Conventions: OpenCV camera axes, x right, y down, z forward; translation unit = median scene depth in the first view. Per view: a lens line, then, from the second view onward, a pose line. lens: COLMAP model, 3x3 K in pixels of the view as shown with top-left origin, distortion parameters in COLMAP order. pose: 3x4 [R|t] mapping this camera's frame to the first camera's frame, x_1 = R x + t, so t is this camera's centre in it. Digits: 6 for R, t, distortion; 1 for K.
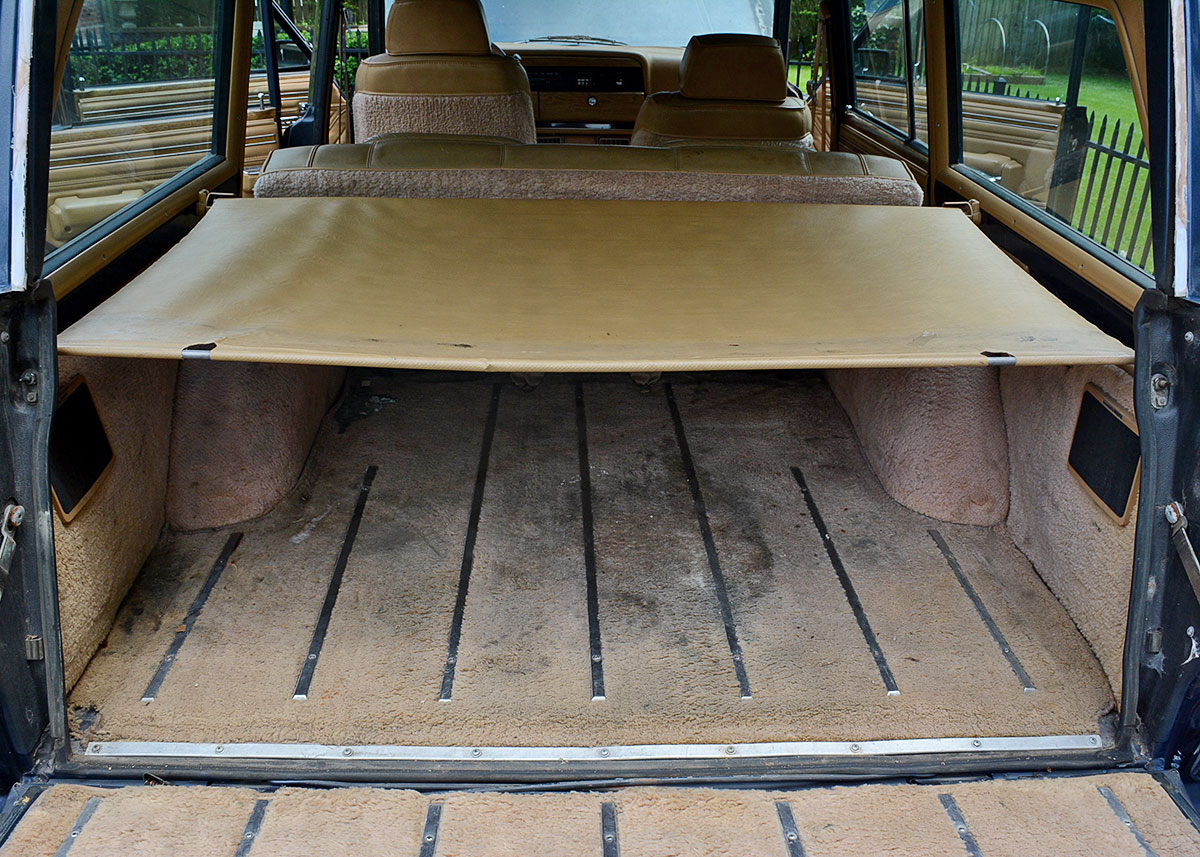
lens RADIAL K [[991.5, 0, 600.0], [0, 991.5, 428.5], [0, 0, 1]] dist [-0.160166, 0.099261]
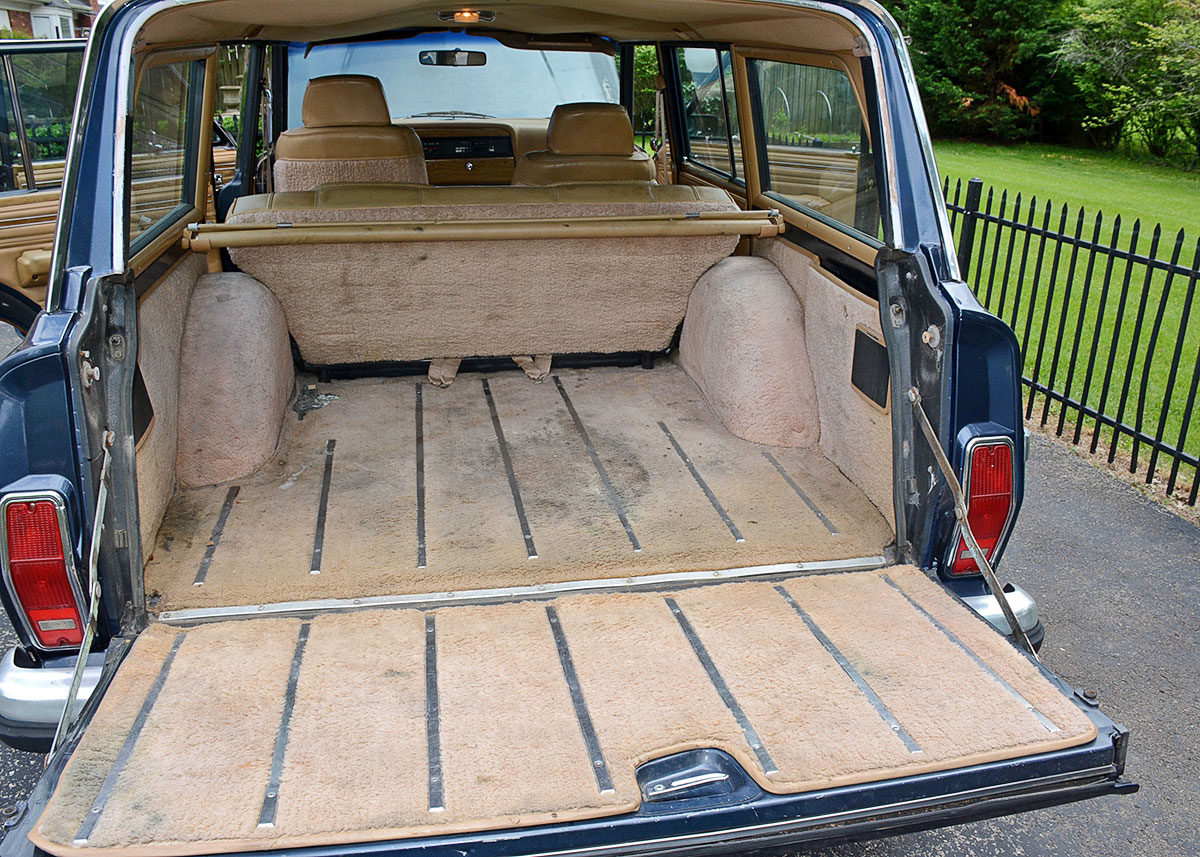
lens RADIAL K [[991.5, 0, 600.0], [0, 991.5, 428.5], [0, 0, 1]] dist [-0.160166, 0.099261]
pose [[0.988932, -0.060139, 0.135636, -0.068920], [0.070464, 0.994865, -0.072655, 0.159657], [-0.130570, 0.081408, 0.988091, -0.329966]]
